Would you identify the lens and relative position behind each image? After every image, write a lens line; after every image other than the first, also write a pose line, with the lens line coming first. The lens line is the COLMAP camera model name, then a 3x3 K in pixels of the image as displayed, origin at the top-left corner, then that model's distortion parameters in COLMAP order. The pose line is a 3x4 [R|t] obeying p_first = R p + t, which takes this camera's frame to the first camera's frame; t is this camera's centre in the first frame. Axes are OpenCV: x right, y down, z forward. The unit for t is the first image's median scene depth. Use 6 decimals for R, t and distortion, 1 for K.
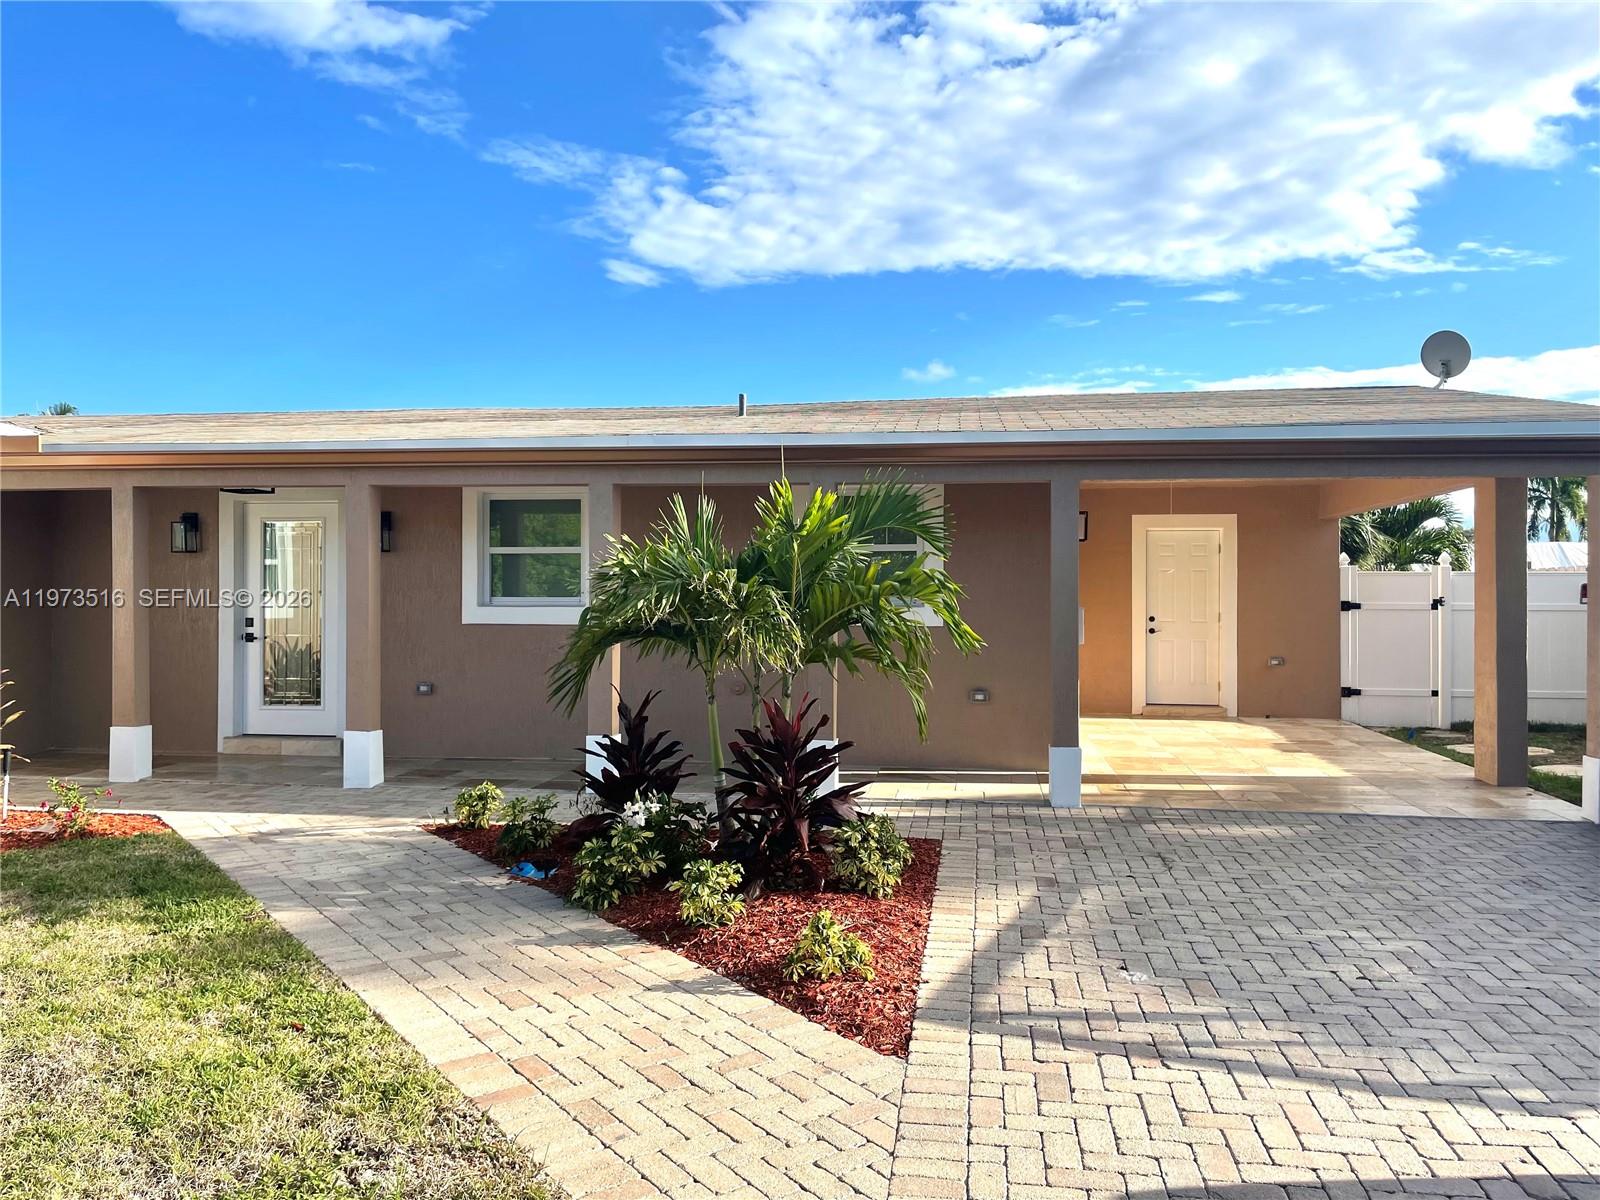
lens RADIAL K [[1214.9, 0, 780.5], [0, 1214.9, 563.5], [0, 0, 1]] dist [0.086364, -0.120912]
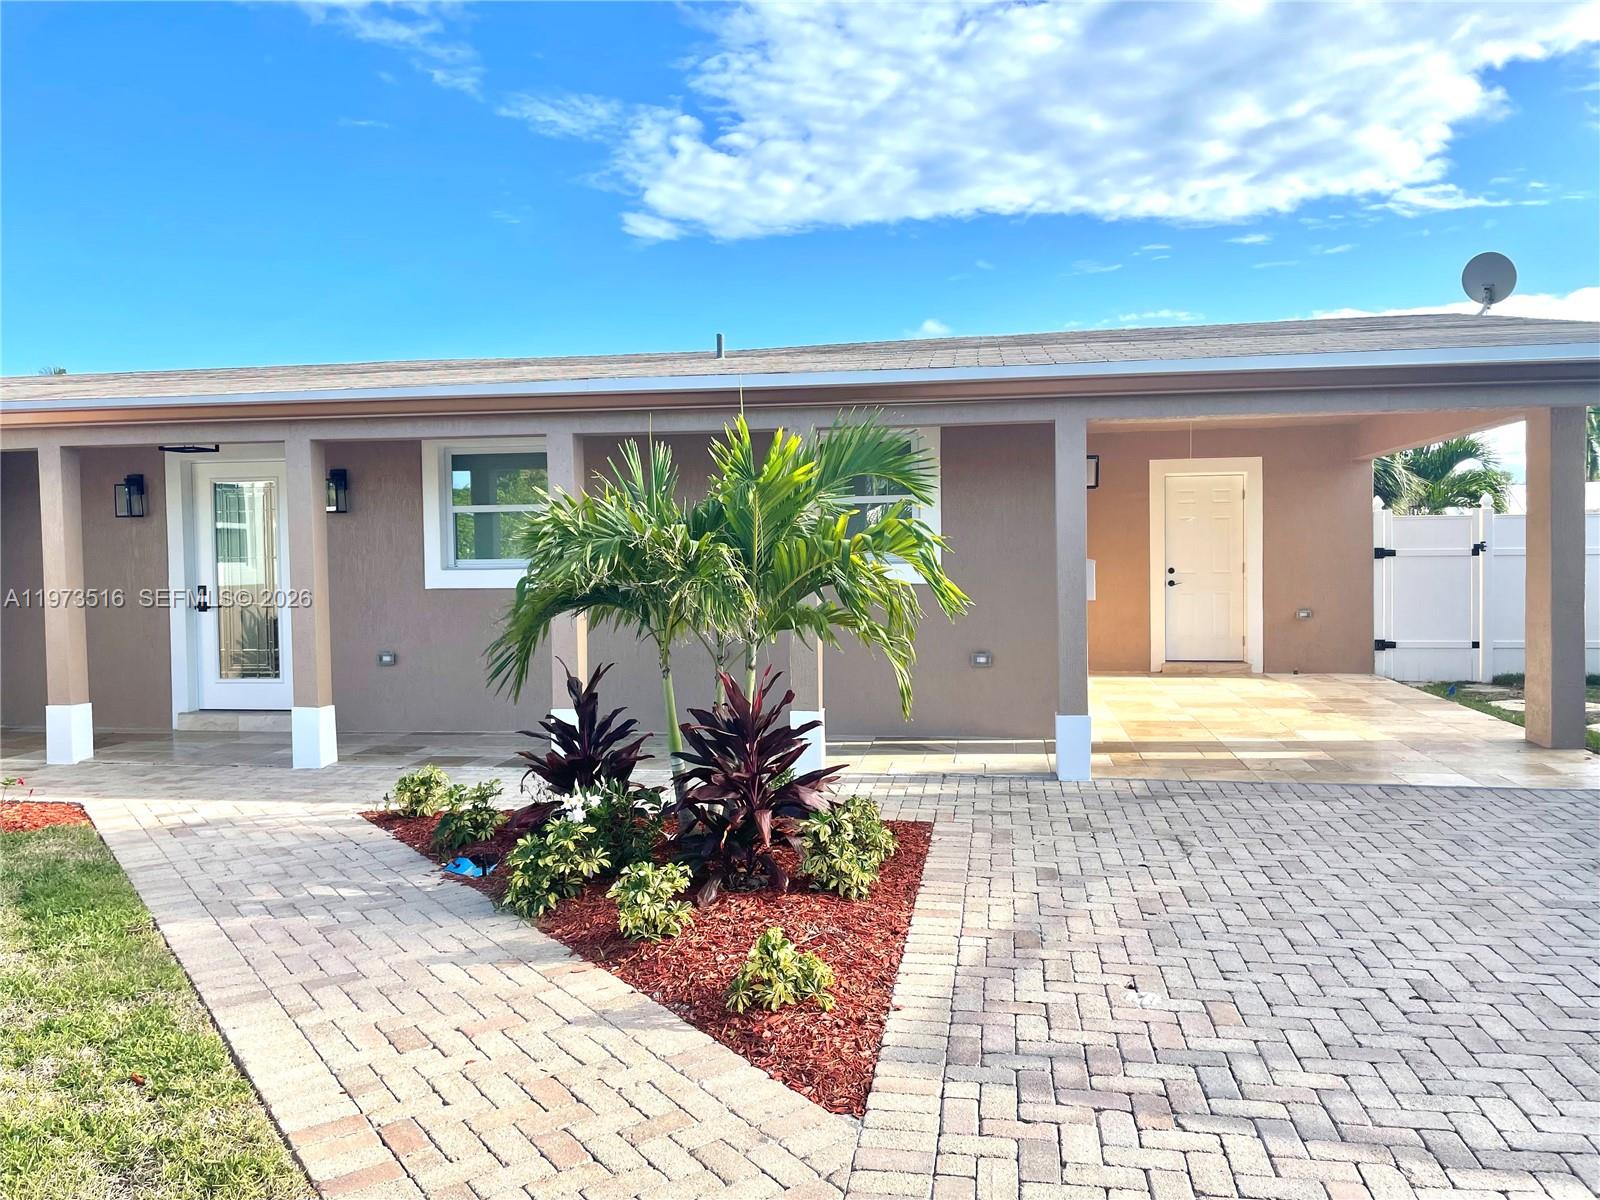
lens RADIAL K [[1214.9, 0, 790.9], [0, 1214.9, 591.5], [0, 0, 1]] dist [0.086364, -0.120912]
pose [[0.999816, -0.016433, -0.009870, 0.043303], [0.016987, 0.998117, 0.058938, 0.002667], [0.008882, -0.059095, 0.998213, 0.128582]]
